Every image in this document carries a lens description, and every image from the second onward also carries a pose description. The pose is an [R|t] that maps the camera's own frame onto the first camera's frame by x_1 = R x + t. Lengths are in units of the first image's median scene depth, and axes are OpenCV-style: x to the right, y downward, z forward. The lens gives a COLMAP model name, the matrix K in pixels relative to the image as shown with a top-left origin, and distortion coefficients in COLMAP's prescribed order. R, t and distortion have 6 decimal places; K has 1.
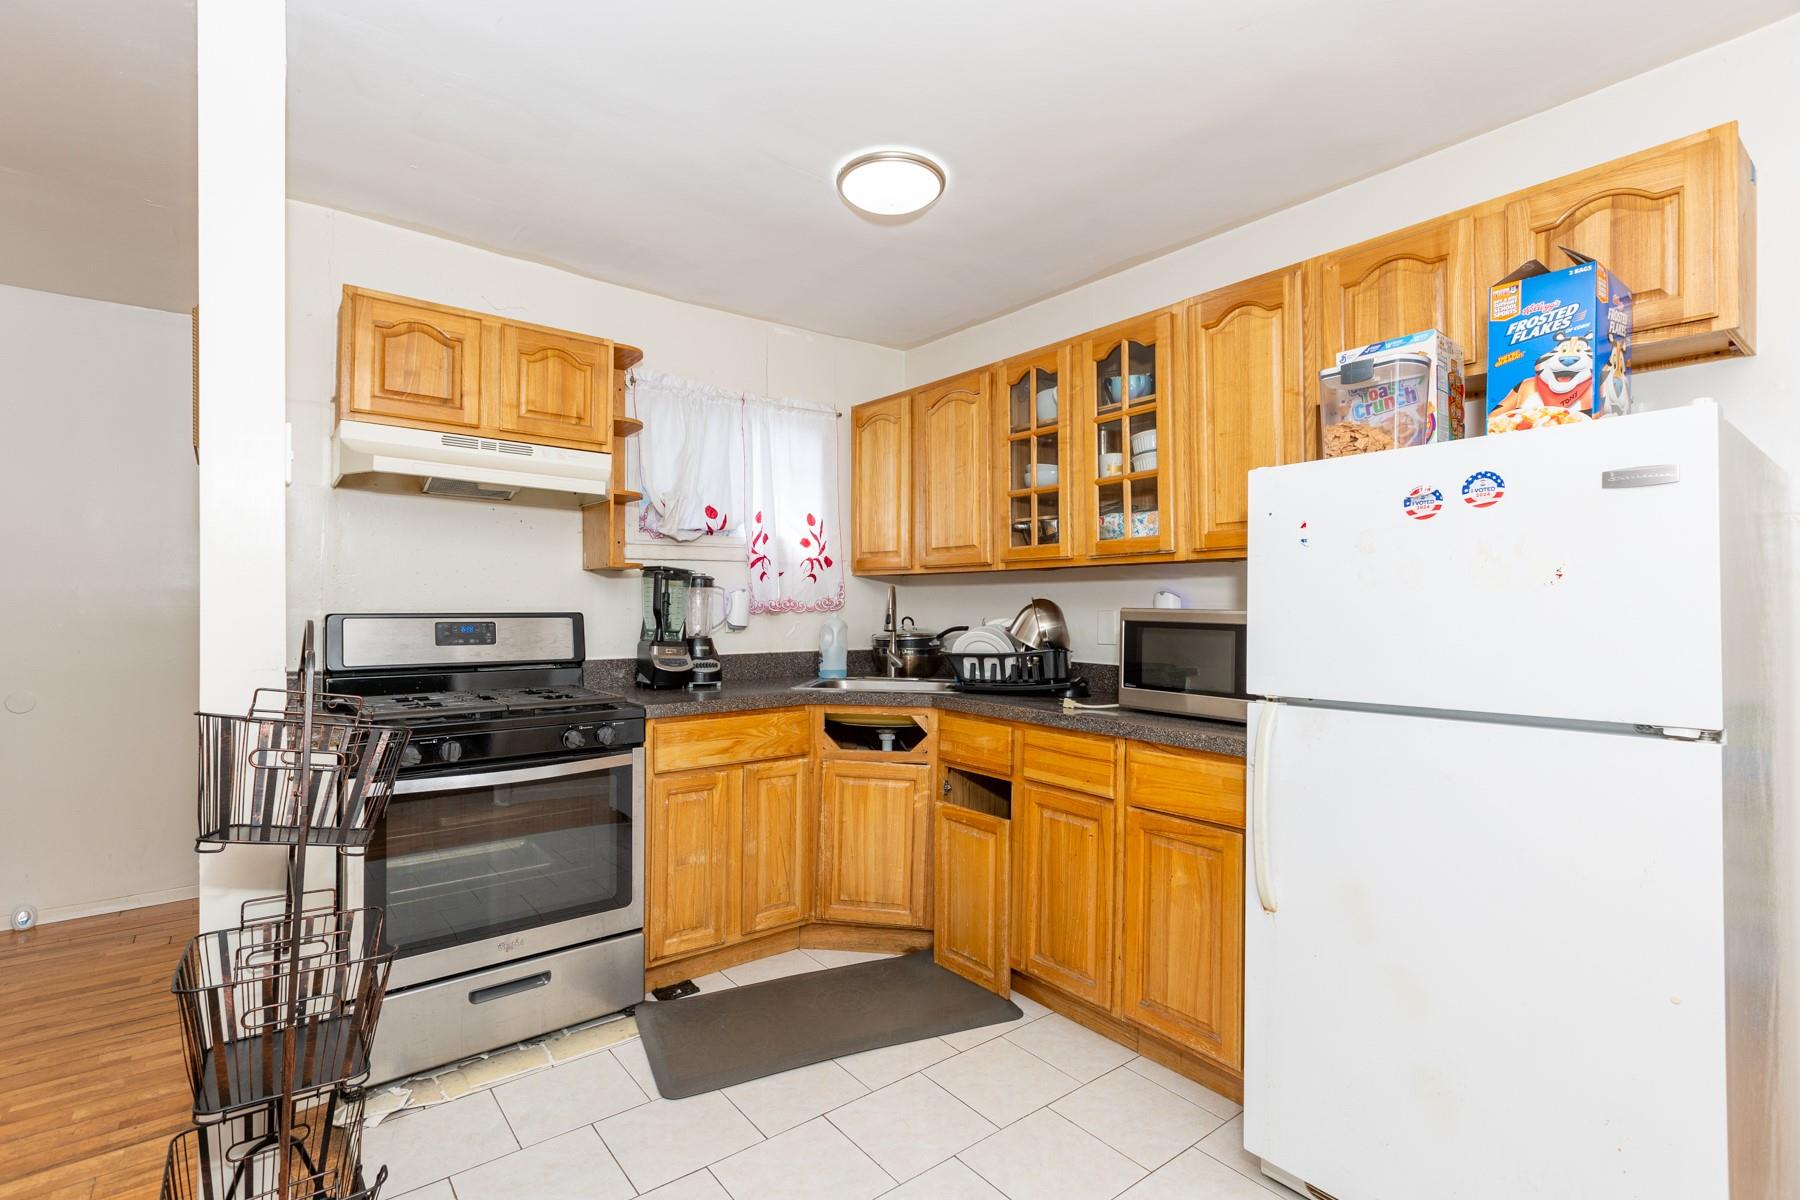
lens RADIAL K [[823.5, 0, 892.8], [0, 823.5, 597.7], [0, 0, 1]] dist [-0.001137, 0.000460]
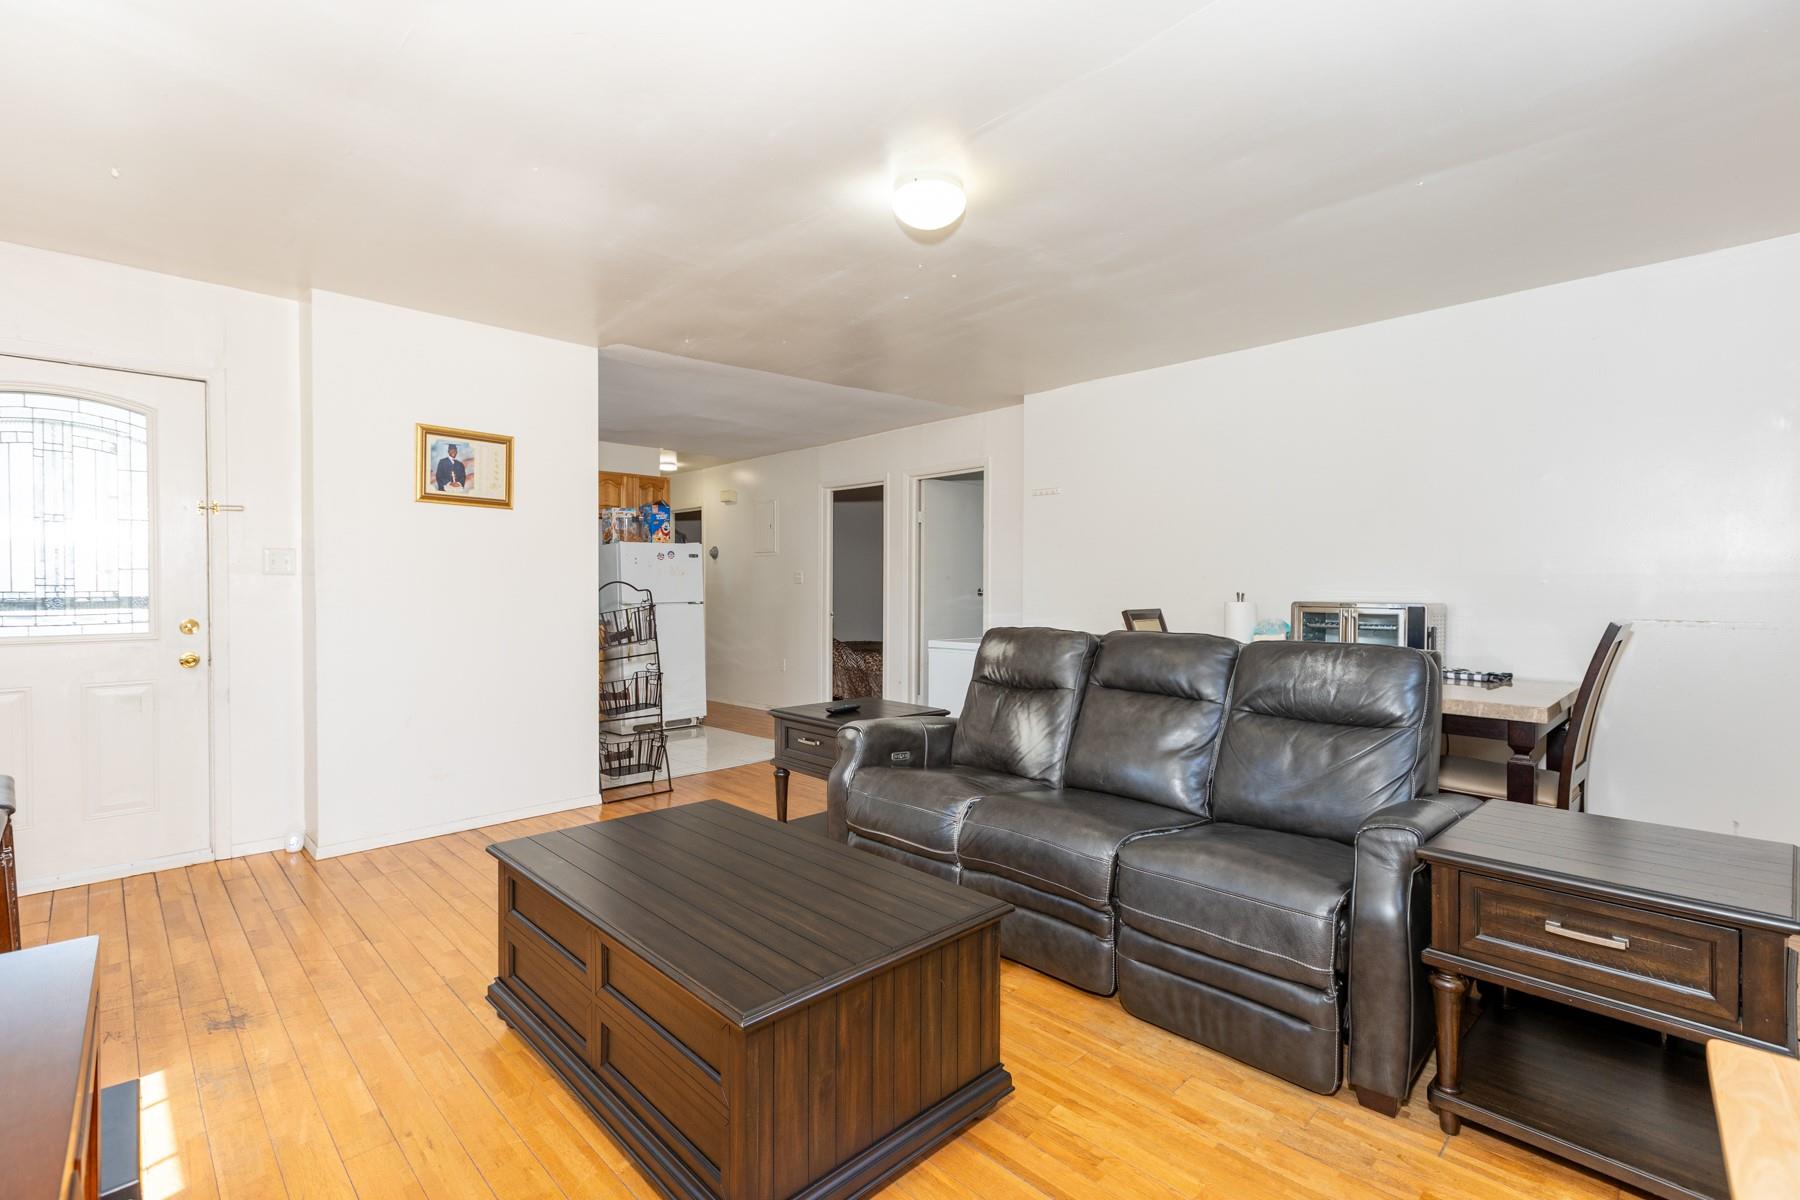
lens RADIAL K [[818.1, 0, 864.7], [0, 818.1, 592.5], [0, 0, 1]] dist [0.055908, 0.000027]
pose [[-0.089079, -0.009099, 0.995983, -3.511029], [-0.009922, 0.999917, 0.008248, 0.029793], [-0.995975, -0.009147, -0.089162, 0.272577]]
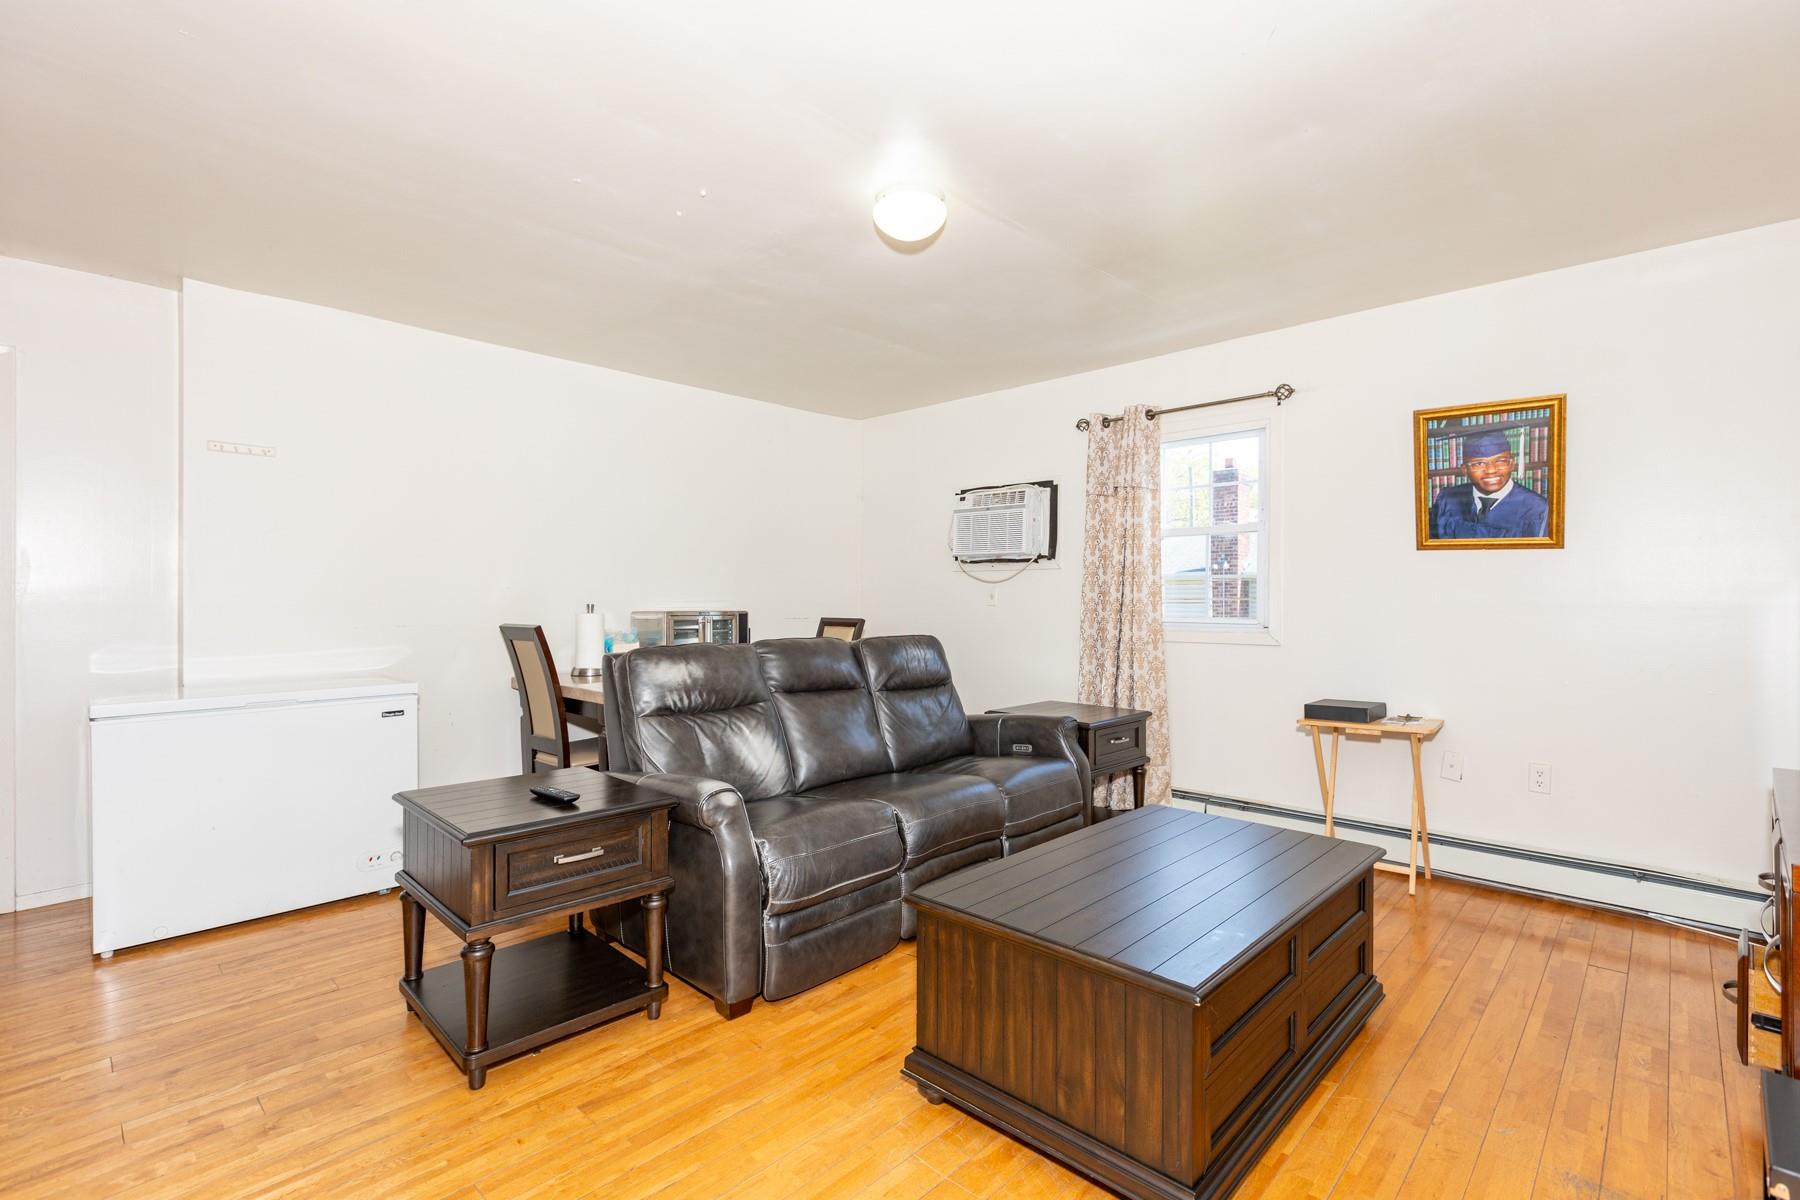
lens RADIAL K [[823.5, 0, 892.8], [0, 823.5, 597.7], [0, 0, 1]] dist [-0.001137, 0.000460]
pose [[-0.990858, -0.000474, -0.134911, -1.651670], [0.000842, 0.999953, -0.009696, 0.045330], [0.134909, -0.009721, -0.990810, 1.592484]]
